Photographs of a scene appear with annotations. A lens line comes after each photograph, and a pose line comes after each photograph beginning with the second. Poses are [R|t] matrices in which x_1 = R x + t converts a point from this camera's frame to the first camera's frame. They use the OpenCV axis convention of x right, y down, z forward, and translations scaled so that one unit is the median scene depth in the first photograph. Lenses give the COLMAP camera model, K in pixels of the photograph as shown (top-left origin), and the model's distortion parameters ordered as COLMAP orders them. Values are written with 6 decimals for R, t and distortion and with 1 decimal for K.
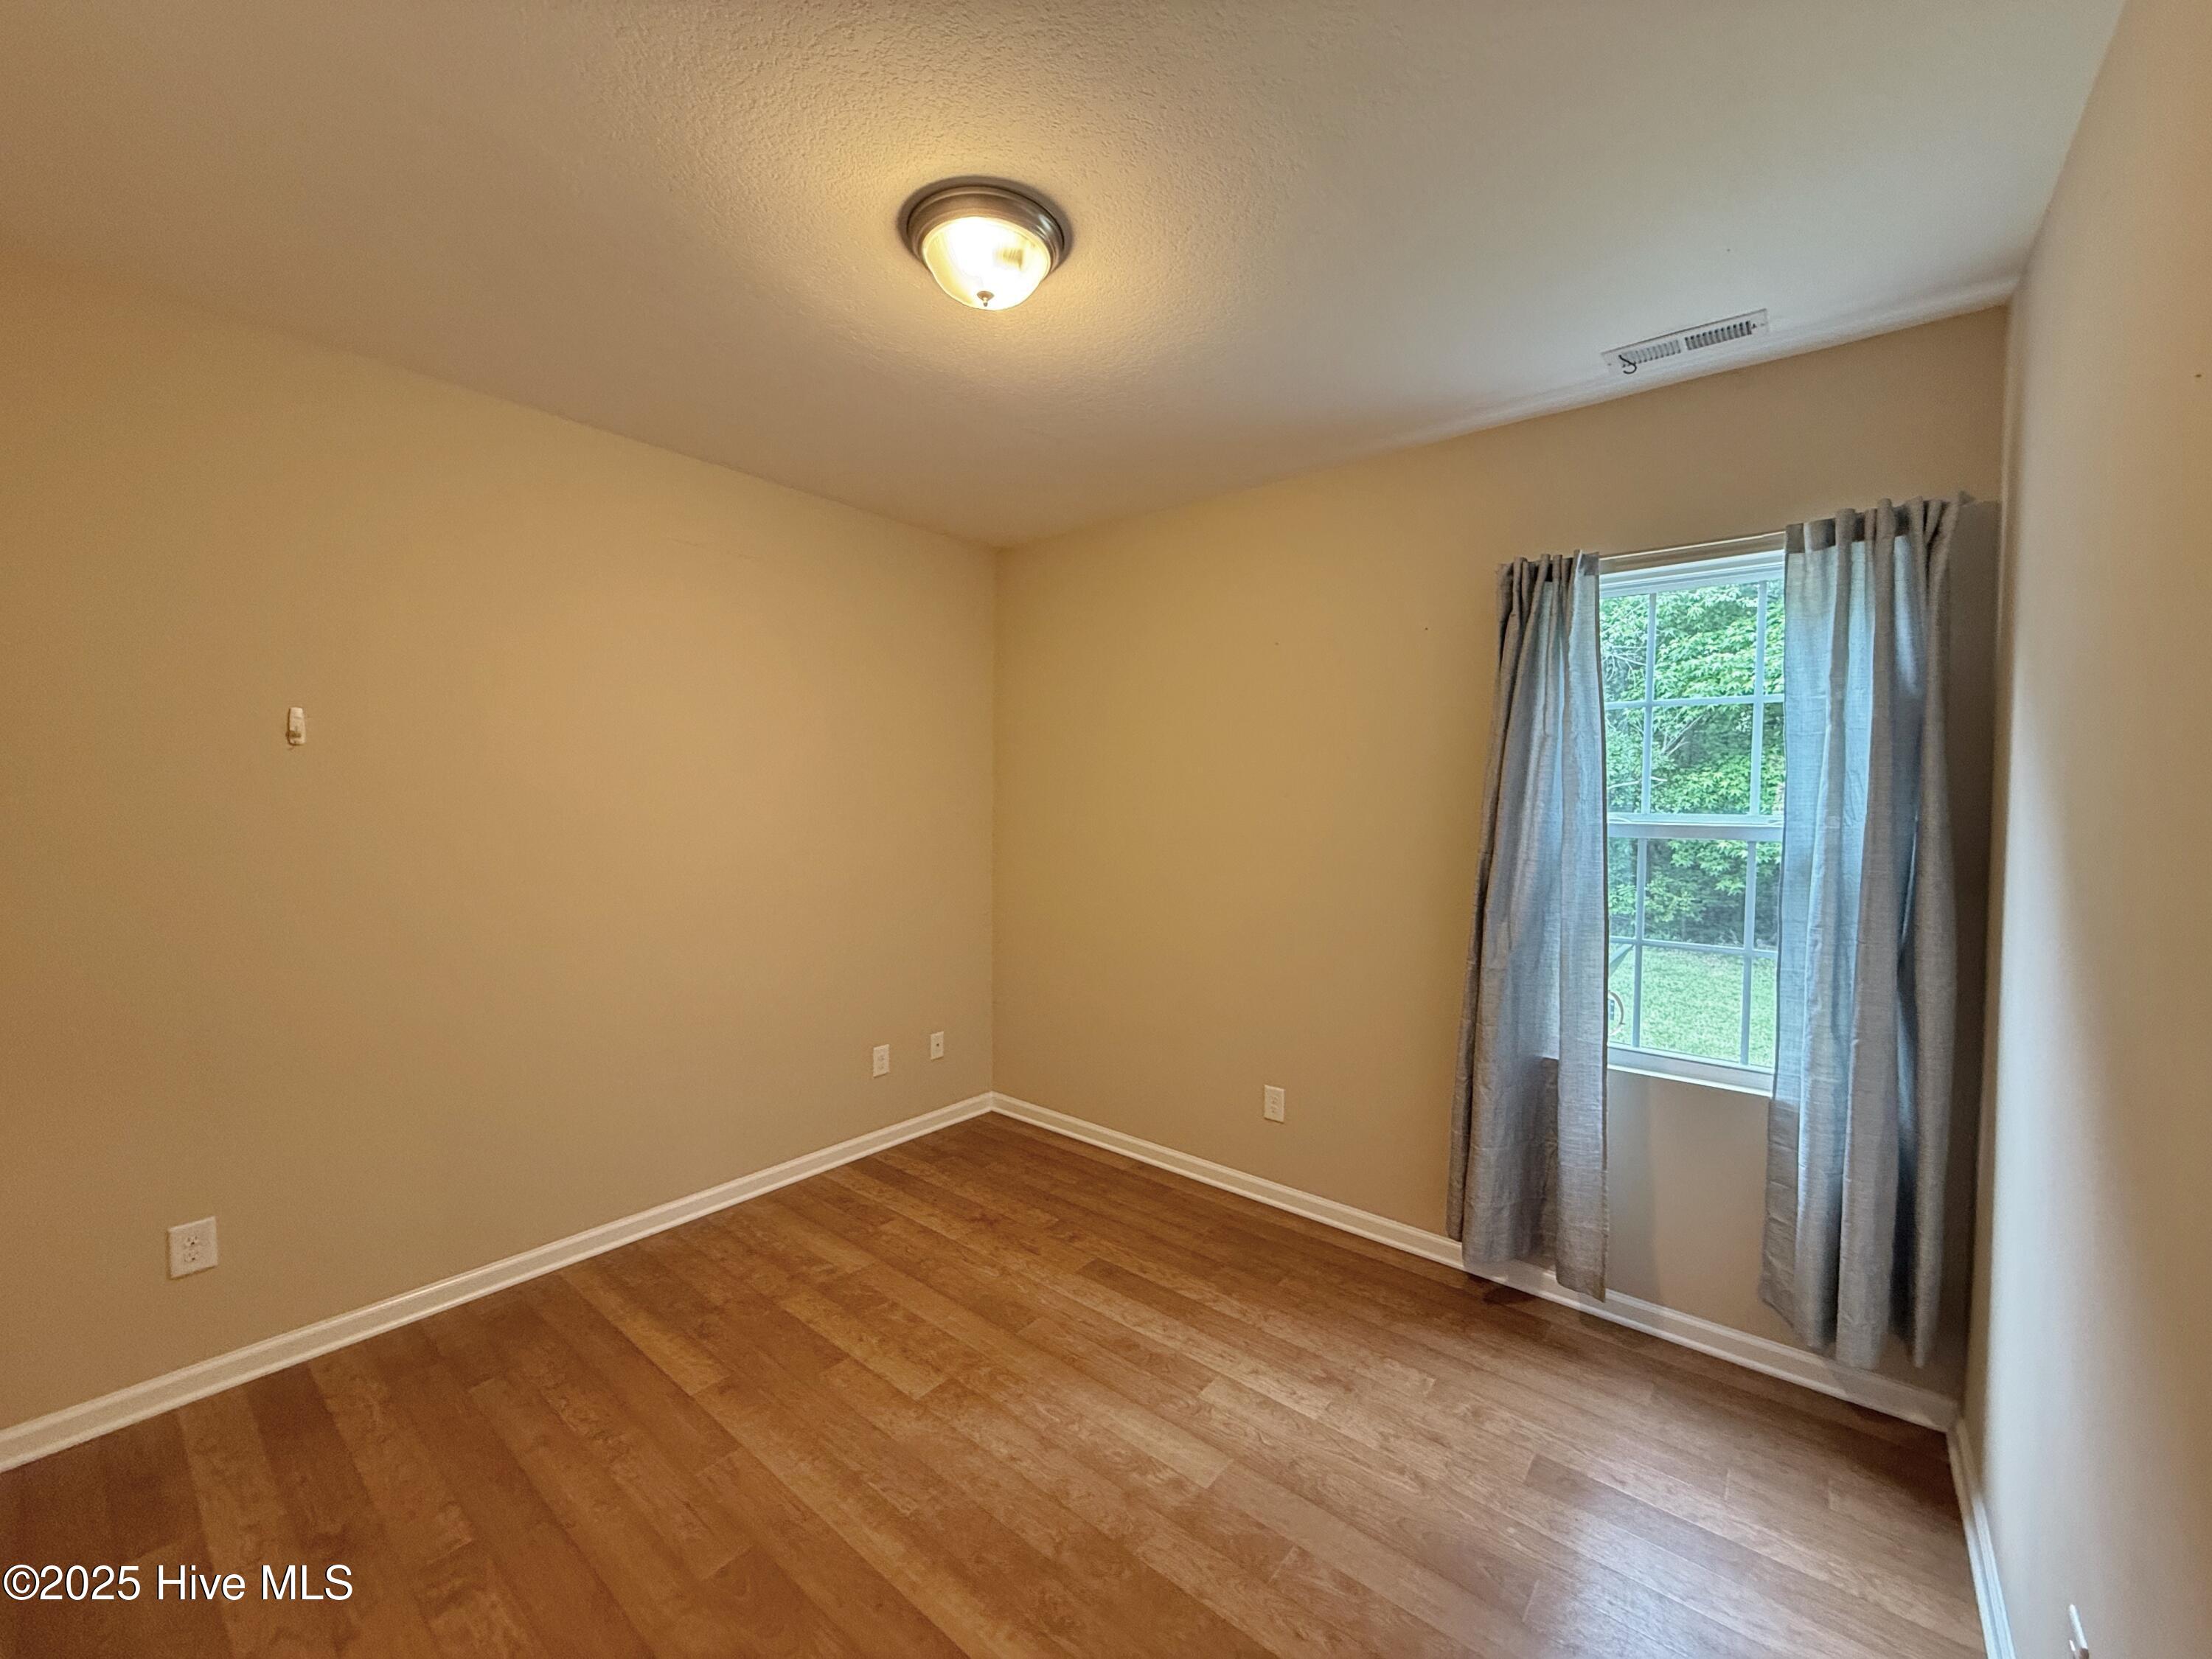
lens RADIAL K [[886.3, 0, 1088.9], [0, 886.3, 814.8], [0, 0, 1]] dist [0.000286, 0.000008]
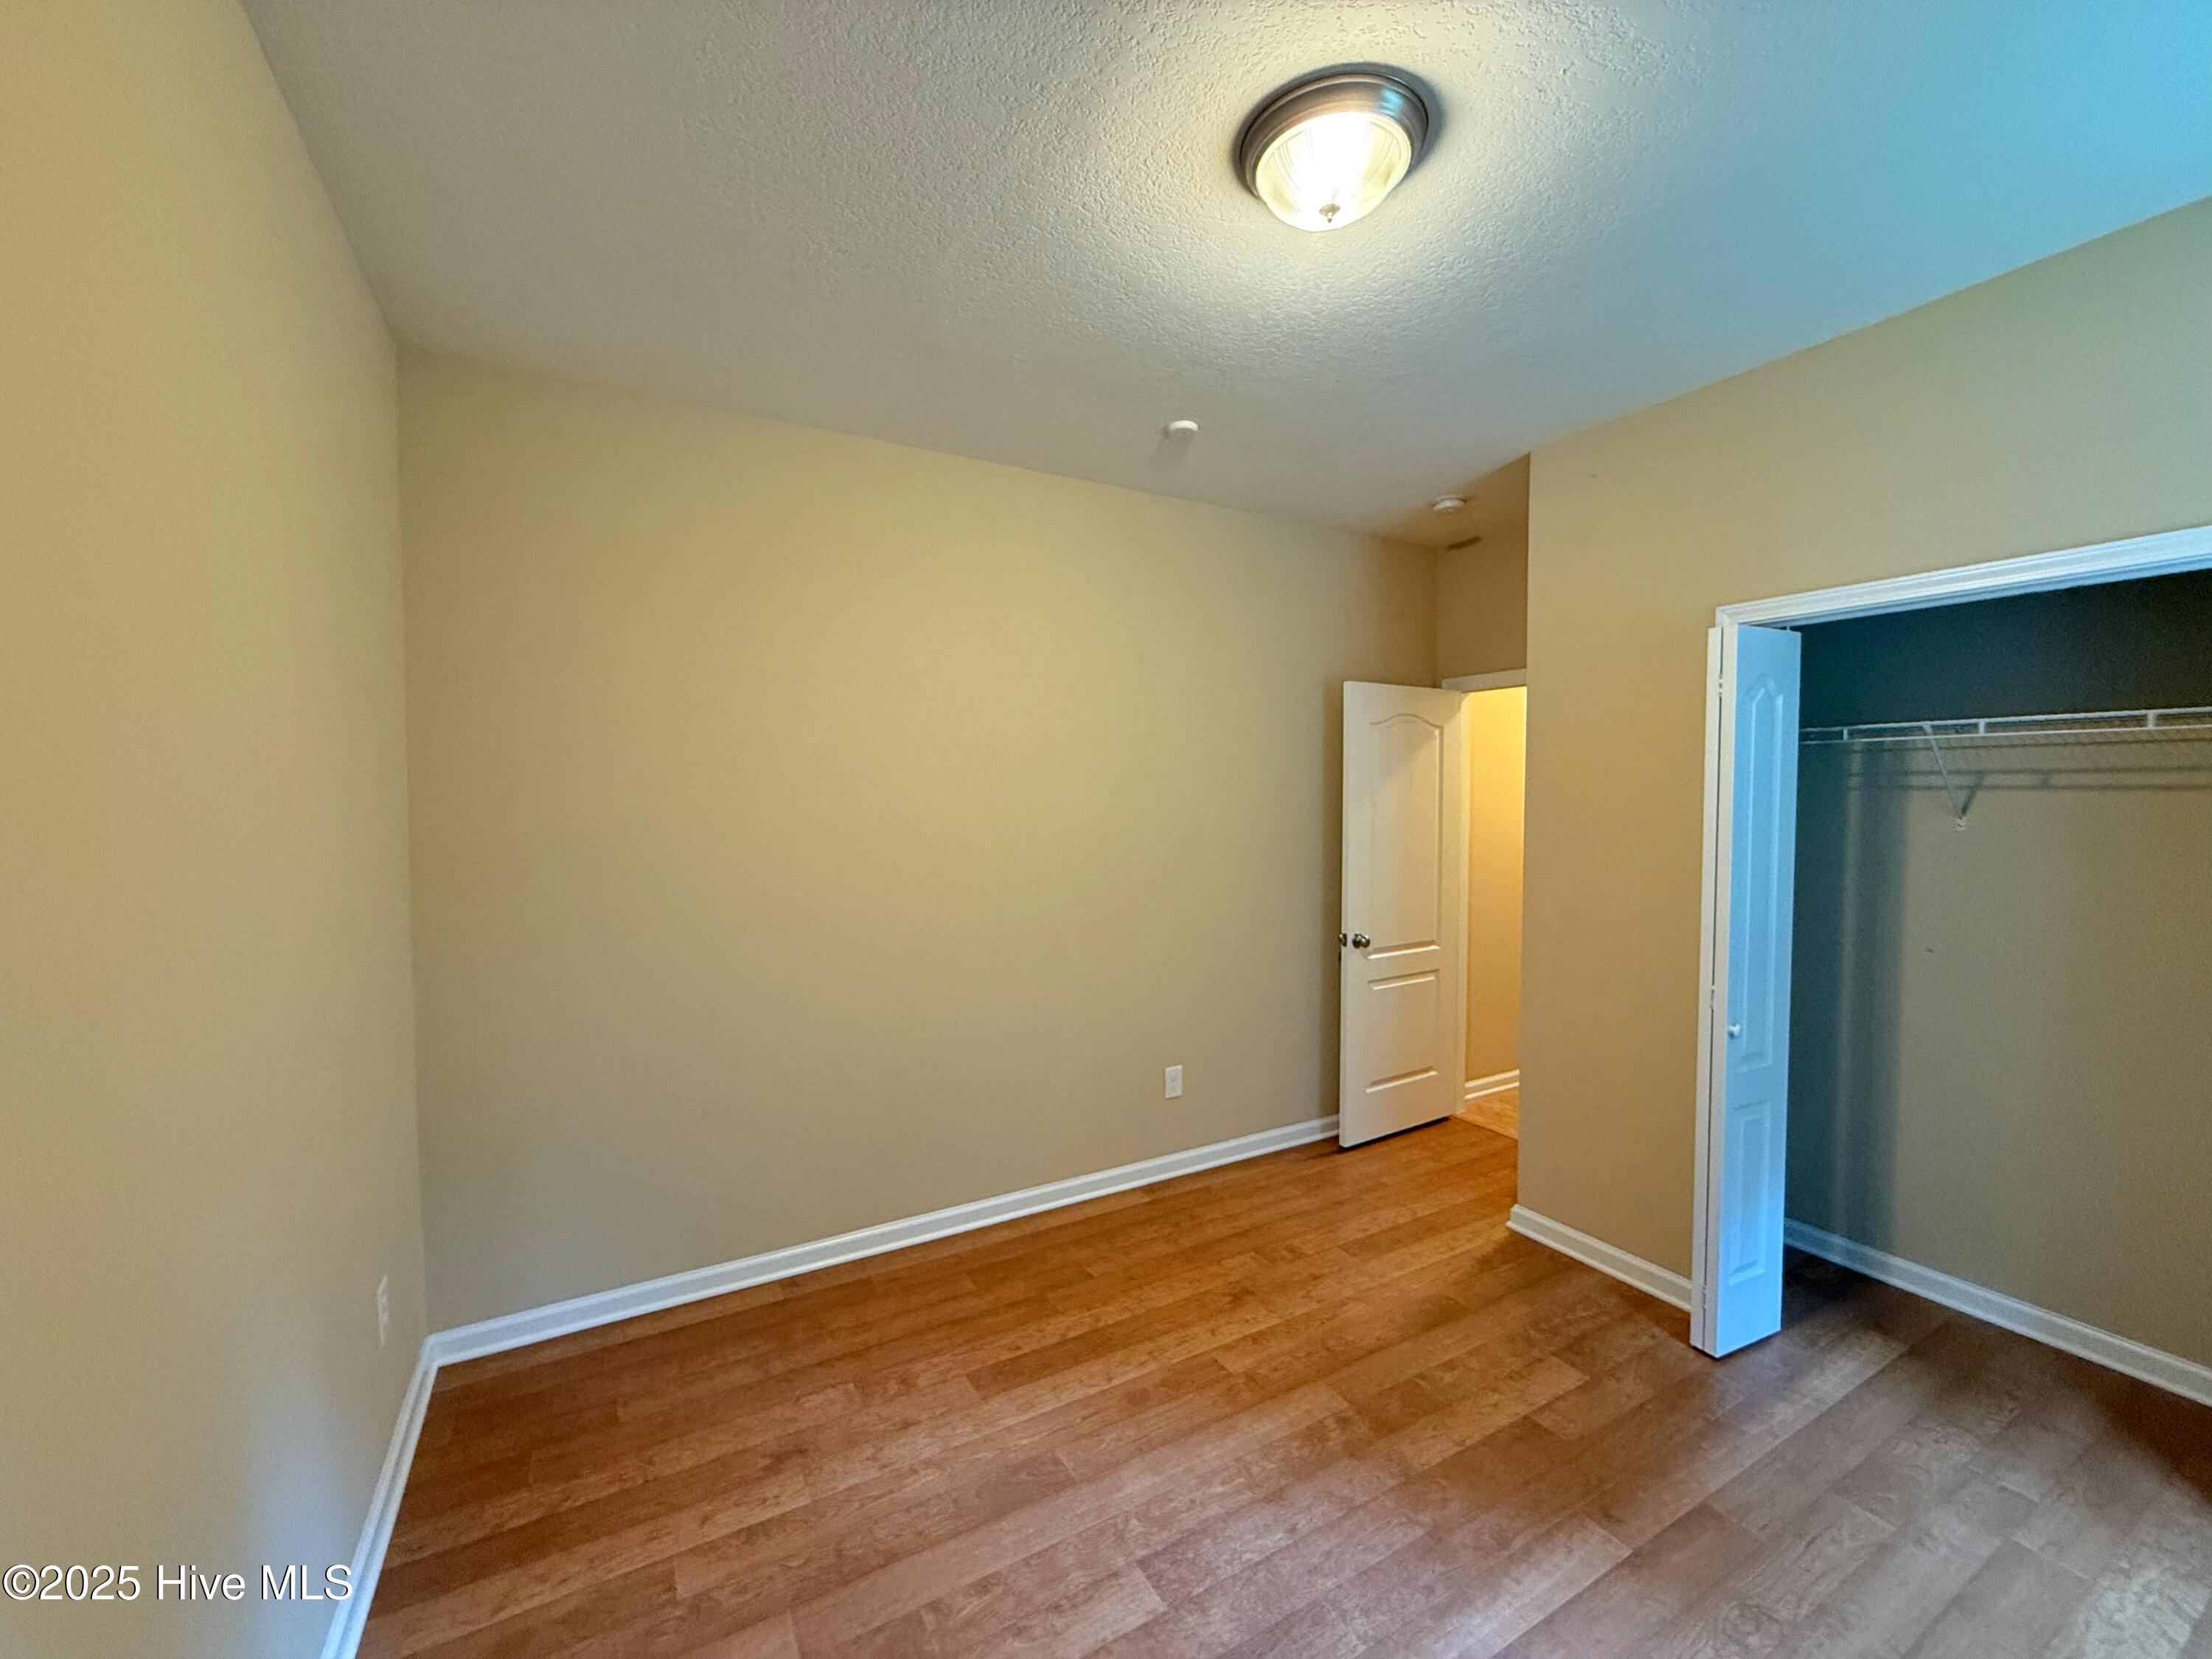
lens RADIAL K [[889.1, 0, 1113.0], [0, 889.1, 783.9], [0, 0, 1]] dist [-0.000230, -0.000238]
pose [[0.345619, -0.002144, 0.938373, -0.561290], [0.028168, 0.999570, -0.008091, -0.016678], [-0.937952, 0.029229, 0.345531, 0.472034]]
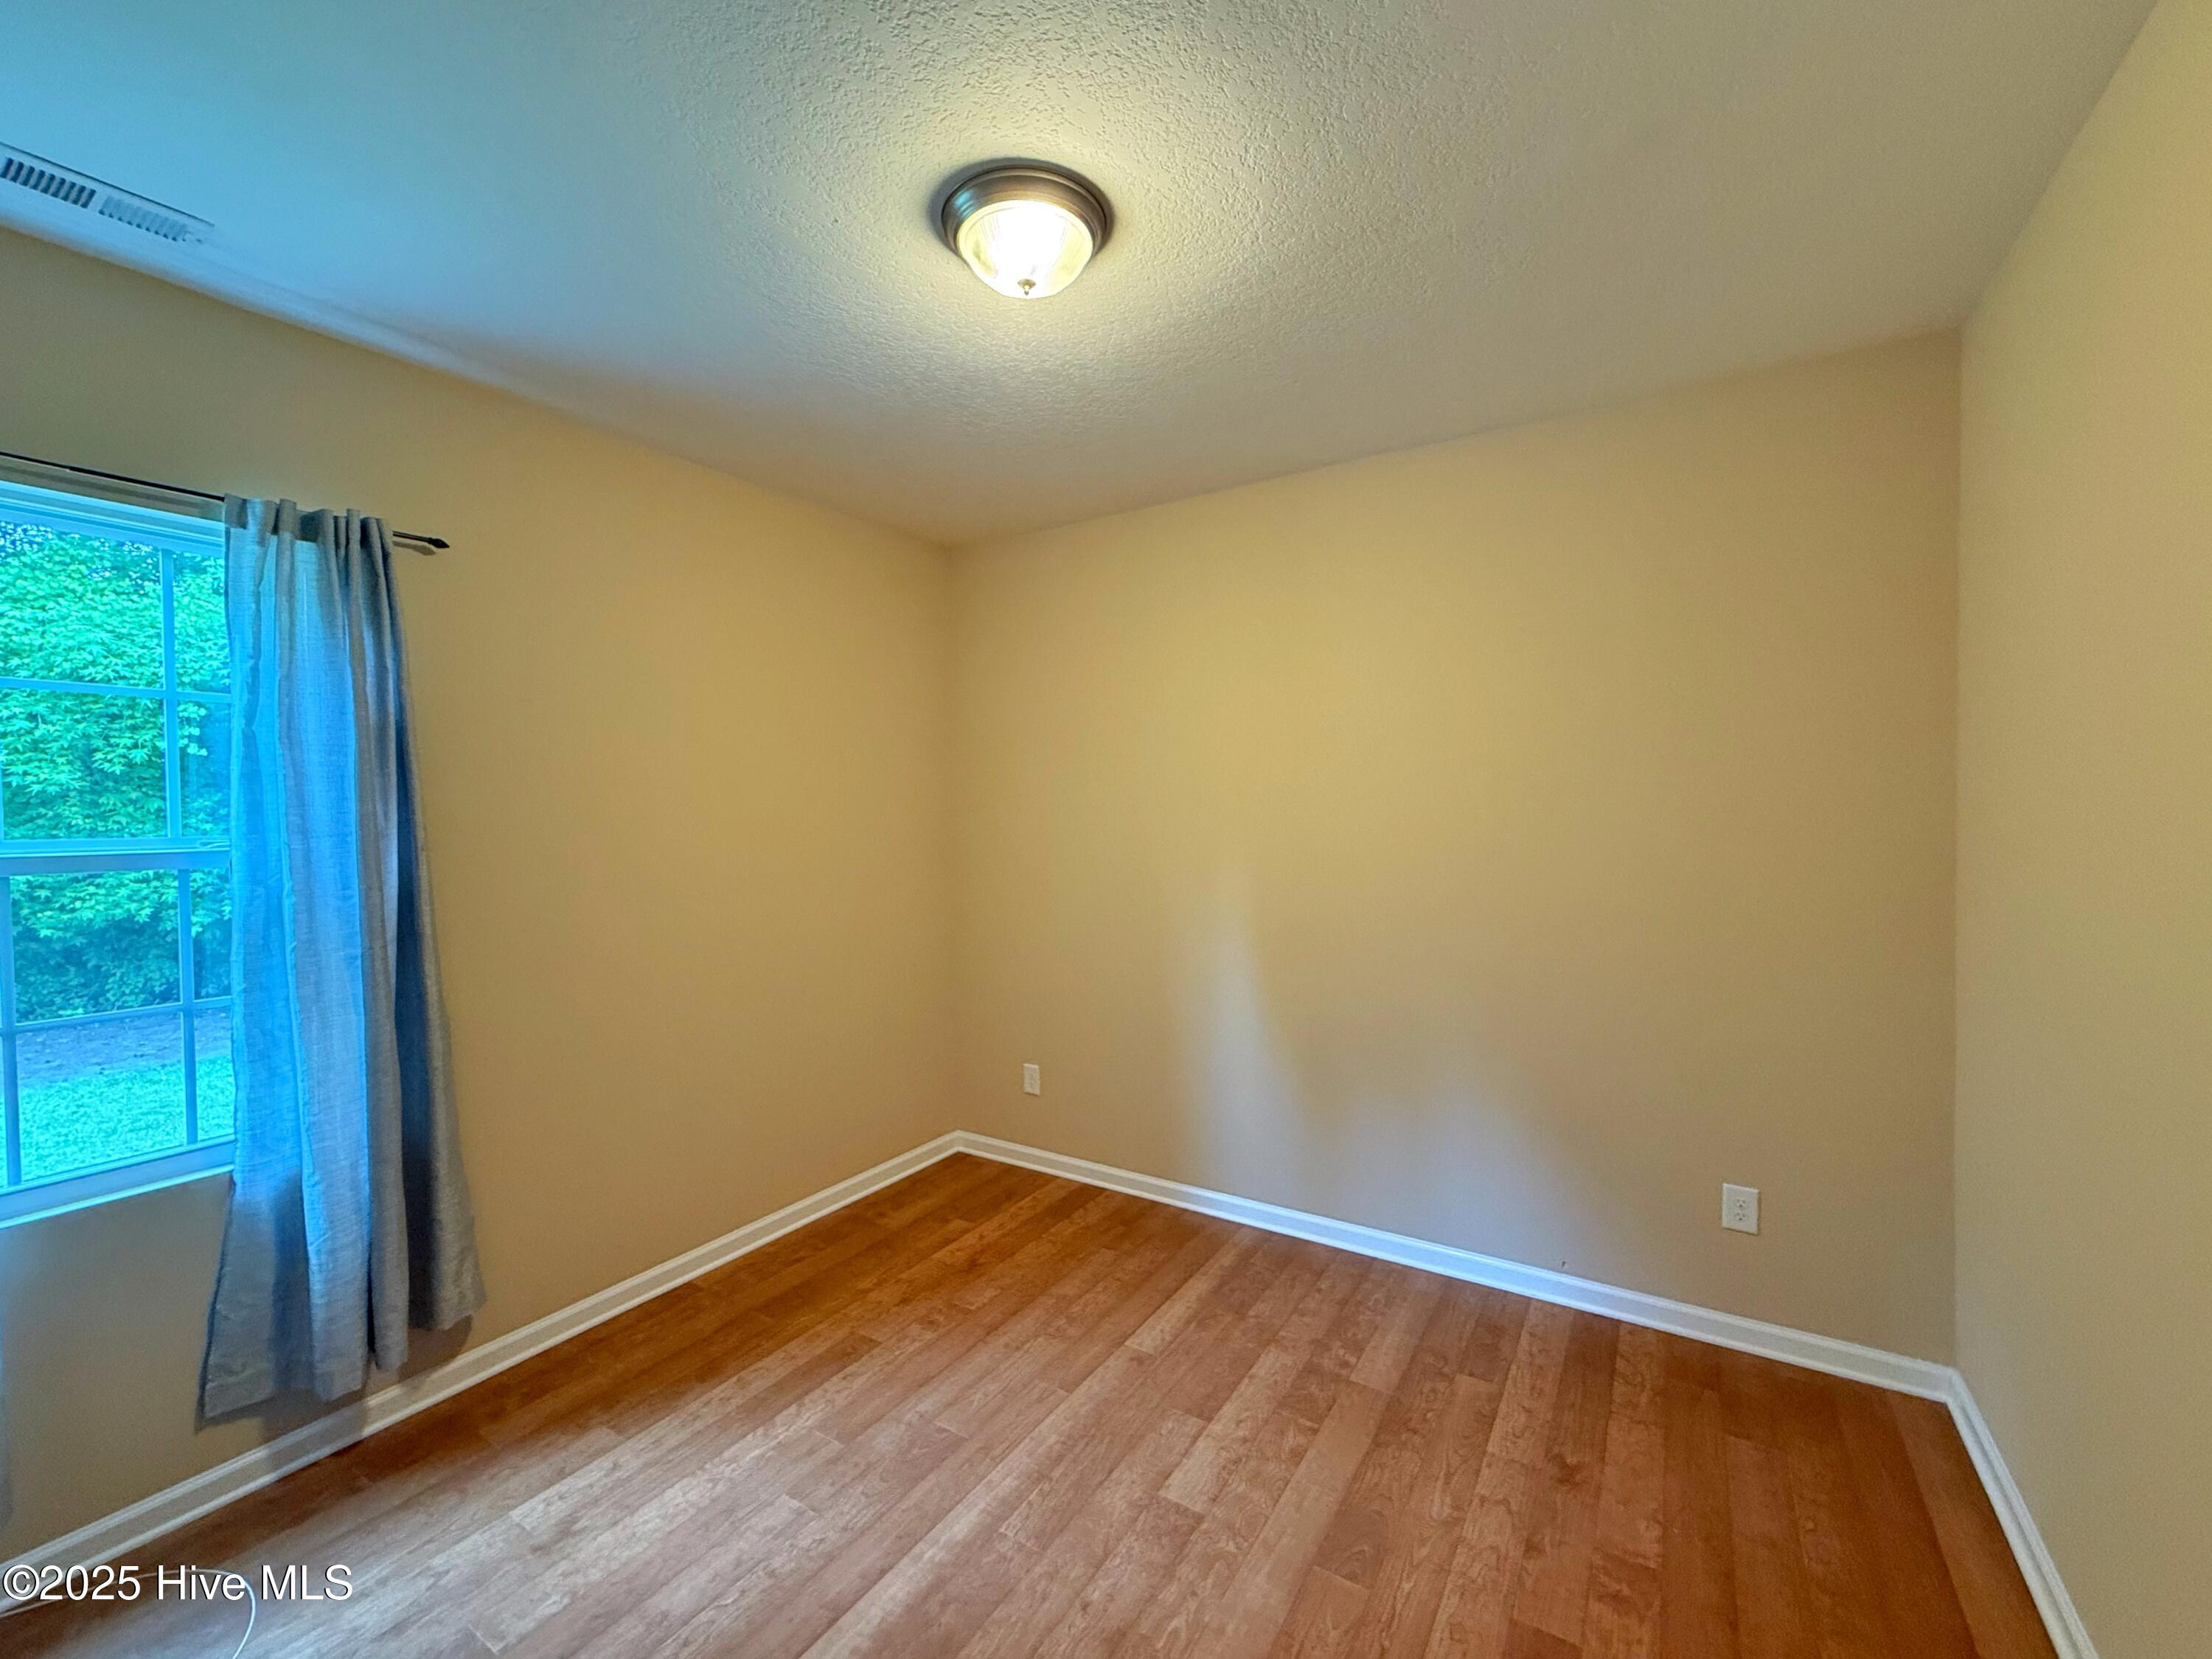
lens RADIAL K [[894.0, 0, 1105.3], [0, 894.0, 829.0], [0, 0, 1]] dist [0.000350, -0.000092]
pose [[0.118598, 0.001344, -0.992941, 0.425707], [-0.006237, 0.999980, 0.000609, -0.005154], [0.992923, 0.006121, 0.118604, 0.515877]]
